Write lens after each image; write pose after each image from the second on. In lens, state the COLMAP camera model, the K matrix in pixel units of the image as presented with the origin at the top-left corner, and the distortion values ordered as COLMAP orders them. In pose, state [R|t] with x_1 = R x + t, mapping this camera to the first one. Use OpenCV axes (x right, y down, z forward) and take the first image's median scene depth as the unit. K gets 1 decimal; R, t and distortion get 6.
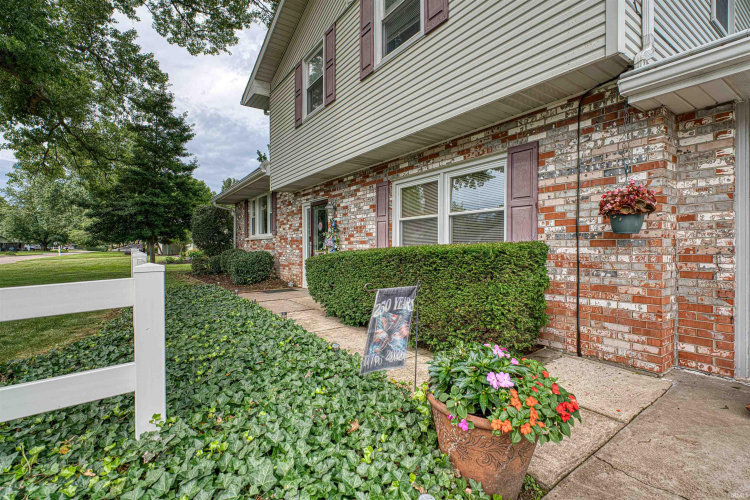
lens RADIAL K [[347.1, 0, 375.1], [0, 347.1, 248.6], [0, 0, 1]] dist [-0.008556, 0.003312]
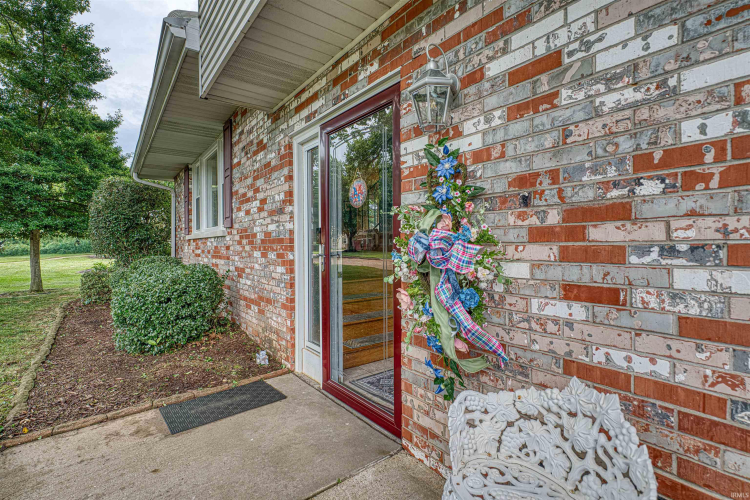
lens RADIAL K [[347.1, 0, 374.4], [0, 347.1, 246.9], [0, 0, 1]] dist [-0.008556, 0.003312]
pose [[0.999004, -0.002891, 0.044530, -0.137427], [0.002929, 0.999995, -0.000802, -0.015174], [-0.044527, 0.000931, 0.999008, 0.613060]]
